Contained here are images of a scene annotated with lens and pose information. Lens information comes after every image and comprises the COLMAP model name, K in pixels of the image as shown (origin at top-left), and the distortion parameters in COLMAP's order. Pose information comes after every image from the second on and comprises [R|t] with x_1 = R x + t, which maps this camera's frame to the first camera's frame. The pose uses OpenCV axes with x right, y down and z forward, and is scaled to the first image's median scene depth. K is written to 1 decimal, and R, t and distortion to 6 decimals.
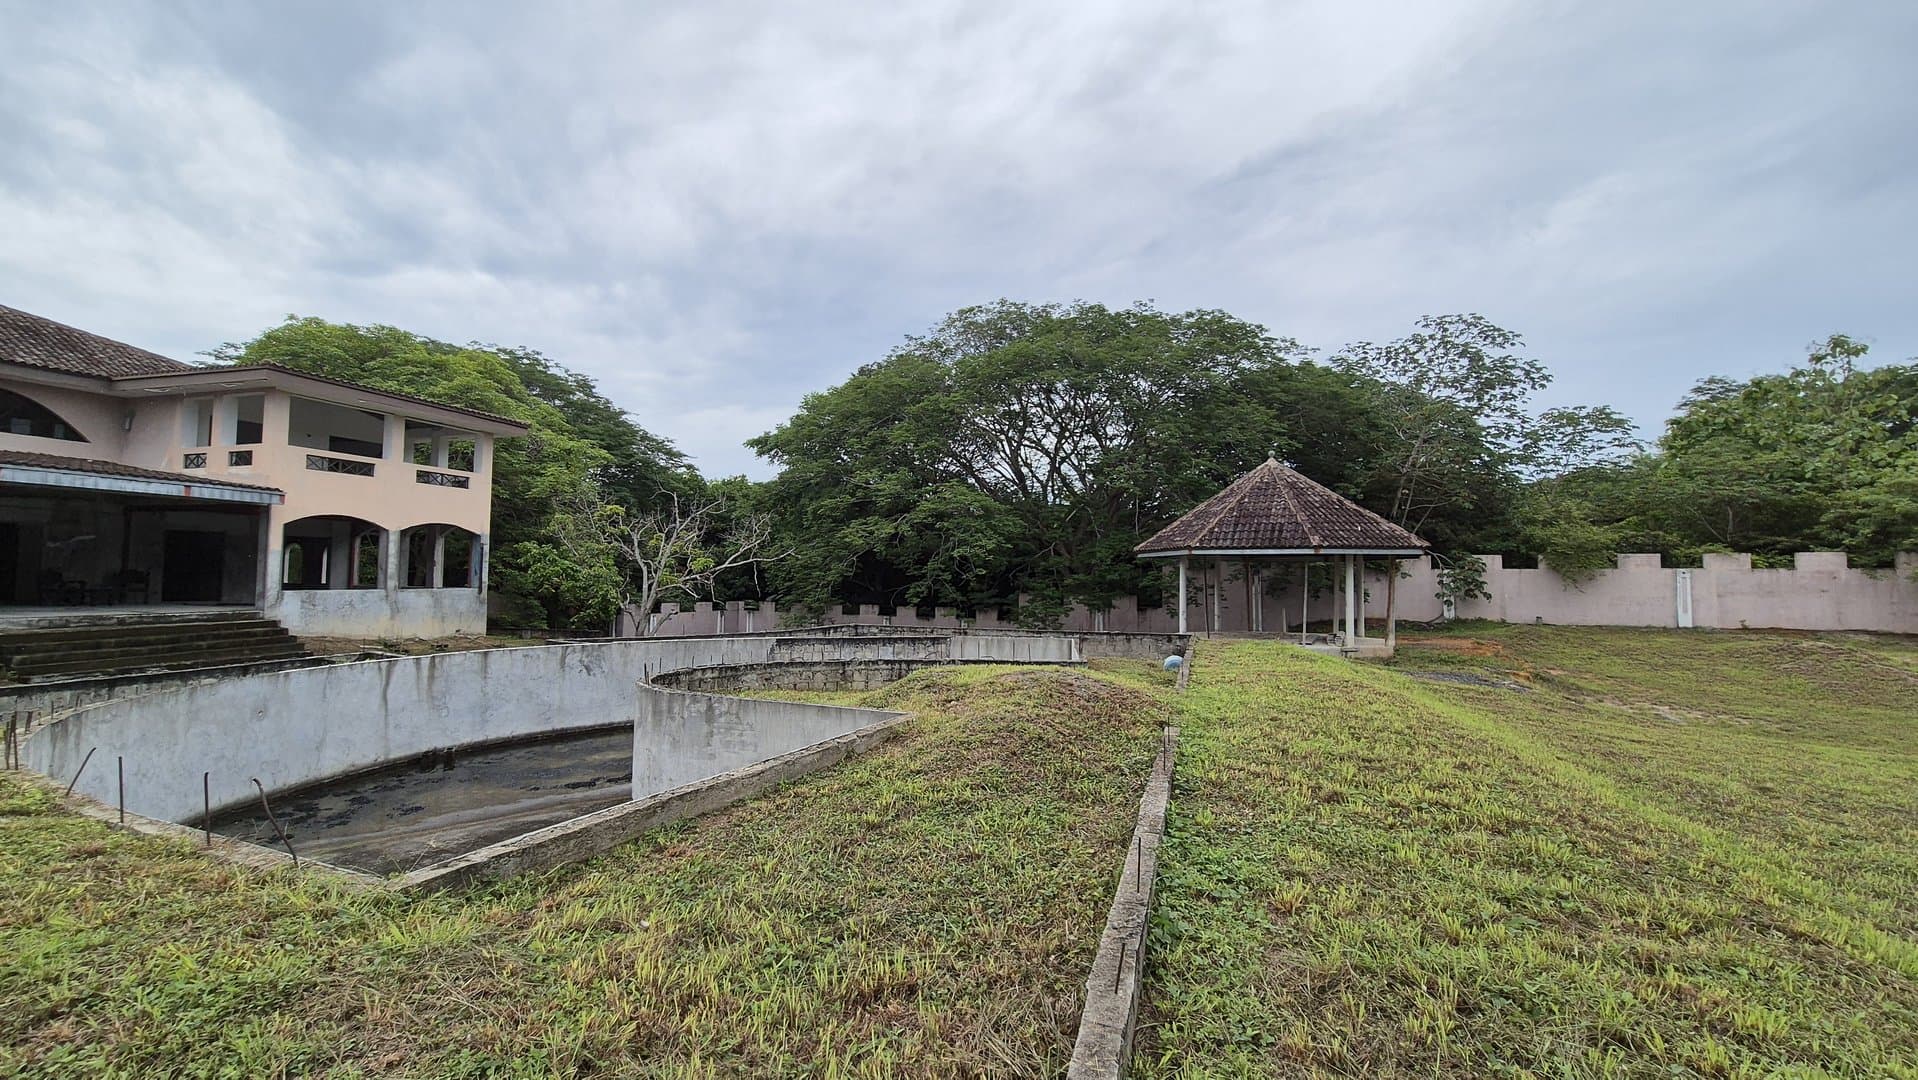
lens RADIAL K [[785.2, 0, 964.6], [0, 785.2, 543.1], [0, 0, 1]] dist [-0.002162, -0.000449]
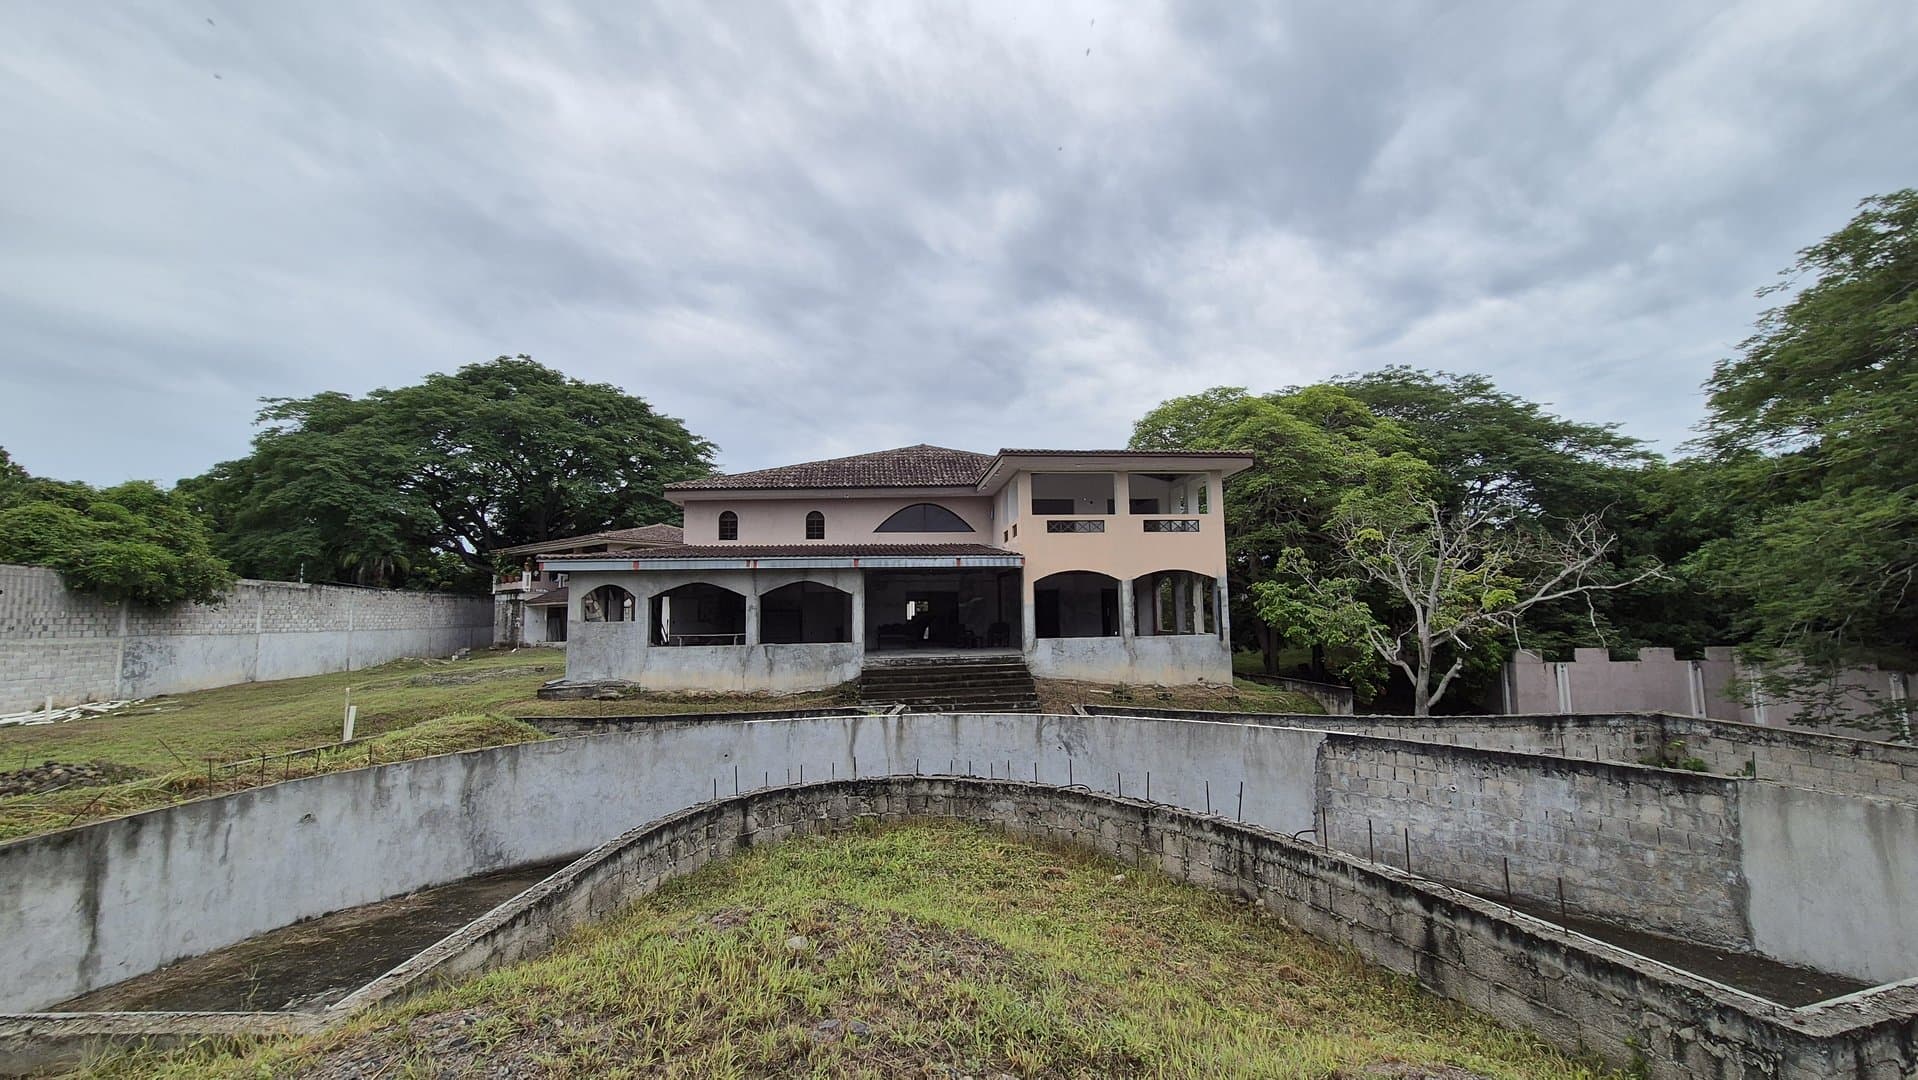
lens RADIAL K [[785.0, 0, 962.3], [0, 785.0, 538.4], [0, 0, 1]] dist [0.000111, 0.000171]
pose [[0.385290, -0.107288, -0.916538, 0.155642], [0.063532, 0.993946, -0.089642, 0.008109], [0.920606, -0.023691, 0.389773, 0.378719]]
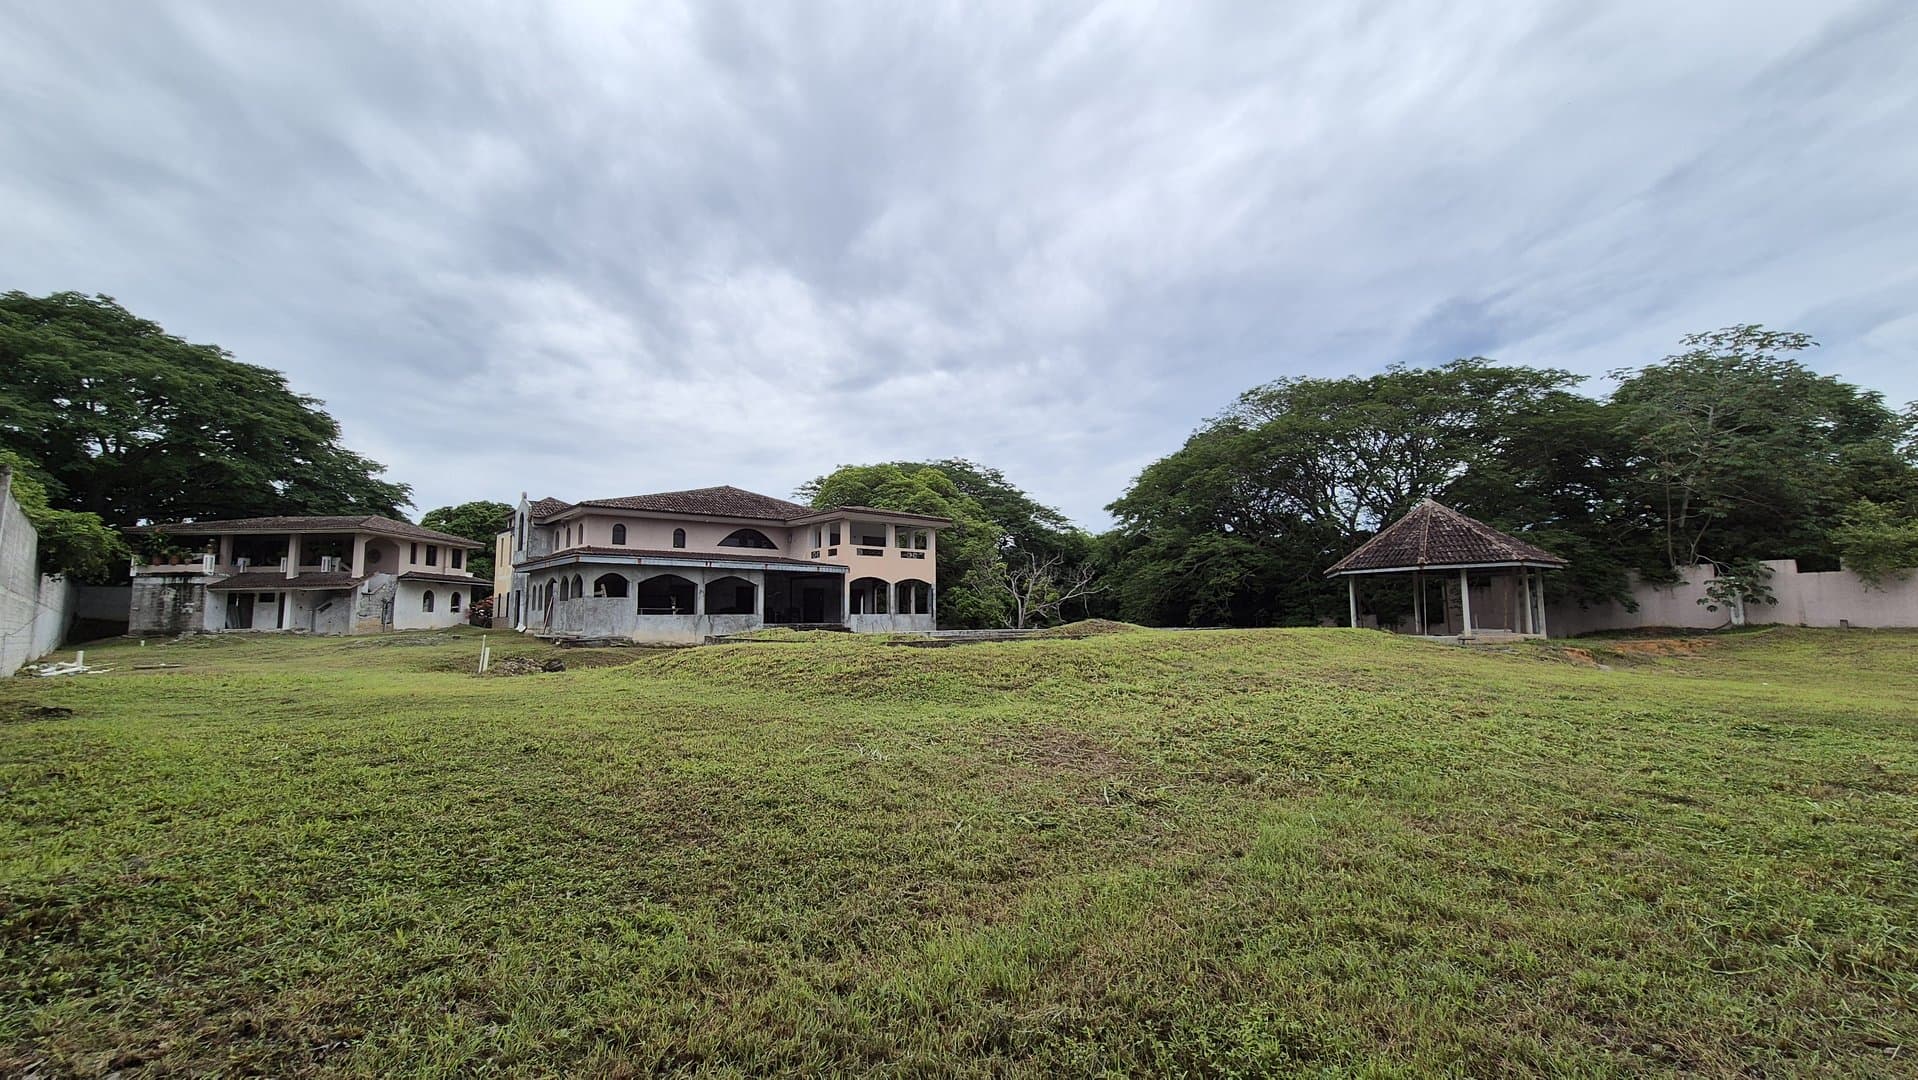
lens RADIAL K [[775.4, 0, 959.1], [0, 775.4, 532.7], [0, 0, 1]] dist [0.000077, 0.000295]
pose [[0.857785, -0.078749, -0.507940, 0.386408], [0.043607, 0.995781, -0.080740, 0.020572], [0.512155, 0.047108, 0.857600, -0.549771]]
